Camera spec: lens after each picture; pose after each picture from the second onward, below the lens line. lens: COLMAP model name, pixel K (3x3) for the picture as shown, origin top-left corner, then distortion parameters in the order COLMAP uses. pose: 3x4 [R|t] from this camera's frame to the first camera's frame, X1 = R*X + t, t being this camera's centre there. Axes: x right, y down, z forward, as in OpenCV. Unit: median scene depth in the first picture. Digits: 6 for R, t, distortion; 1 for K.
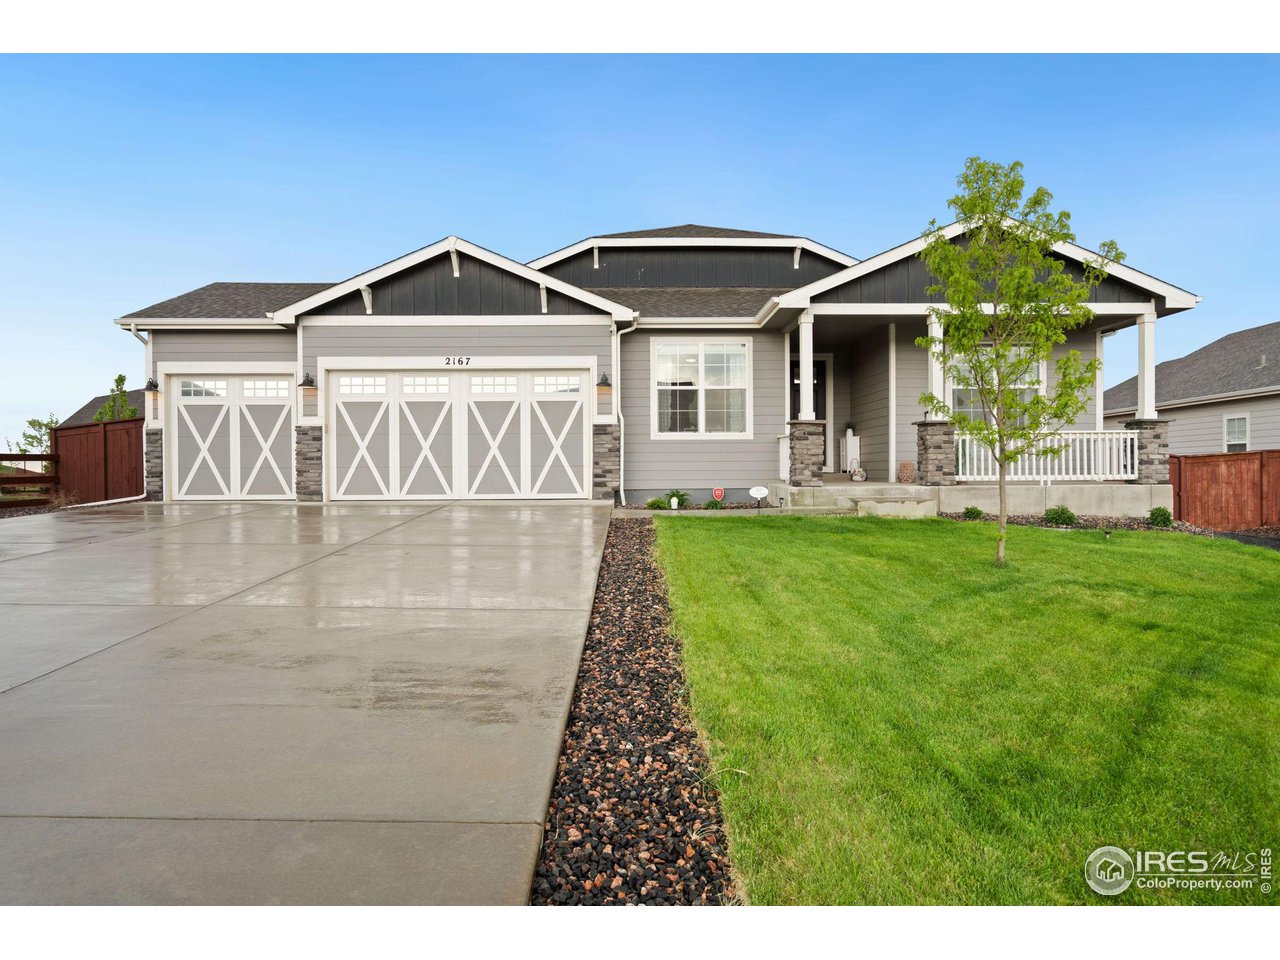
lens RADIAL K [[633.0, 0, 640.0], [0, 633.0, 480.0], [0, 0, 1]] dist [0.002089, -0.000058]
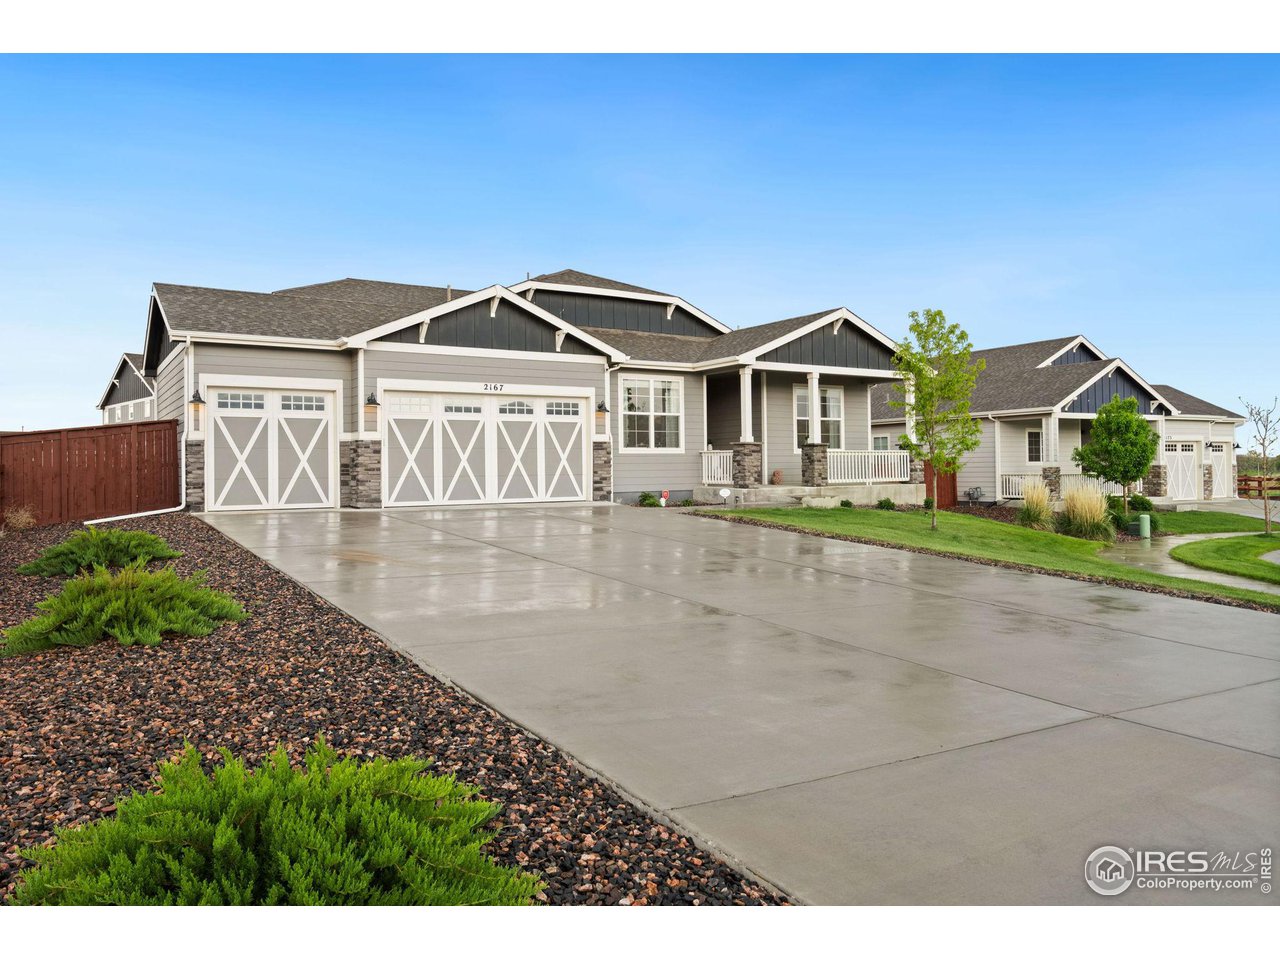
lens RADIAL K [[599.5, 0, 641.8], [0, 599.5, 461.5], [0, 0, 1]] dist [-0.002551, -0.000410]
pose [[0.918138, 0.002902, 0.396250, -0.474674], [0.012759, 0.999238, -0.036881, -0.003007], [-0.396055, 0.038917, 0.917402, -0.138313]]
